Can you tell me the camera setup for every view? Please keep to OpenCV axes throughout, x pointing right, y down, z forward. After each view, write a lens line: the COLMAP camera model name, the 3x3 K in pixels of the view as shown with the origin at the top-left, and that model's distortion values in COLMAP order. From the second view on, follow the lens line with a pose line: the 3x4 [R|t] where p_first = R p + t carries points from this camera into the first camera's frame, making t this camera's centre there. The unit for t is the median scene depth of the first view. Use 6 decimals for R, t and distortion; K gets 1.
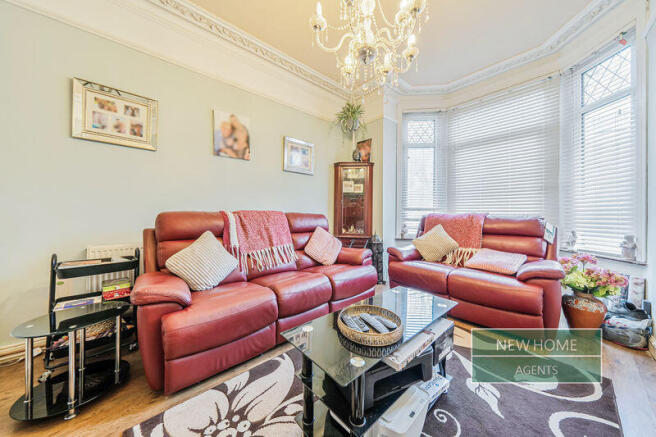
lens RADIAL K [[226.2, 0, 329.3], [0, 226.2, 210.0], [0, 0, 1]] dist [-0.001982, -0.000271]
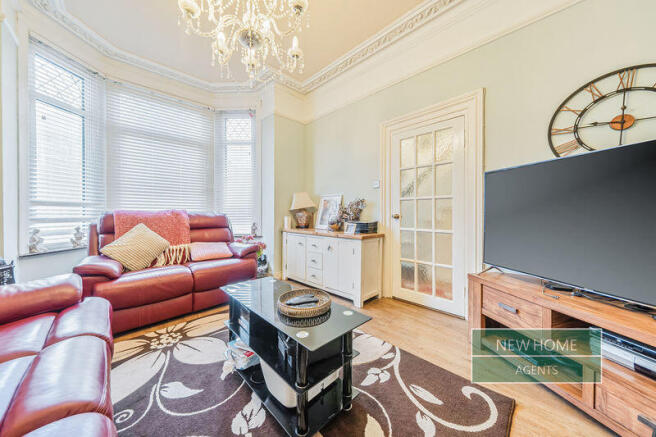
lens RADIAL K [[226.2, 0, 329.3], [0, 226.2, 210.0], [0, 0, 1]] dist [-0.001982, -0.000271]
pose [[-0.074251, 0.006353, 0.997219, -0.307580], [-0.012332, 0.999897, -0.007289, 0.009199], [-0.997163, -0.012839, -0.074165, 0.287996]]
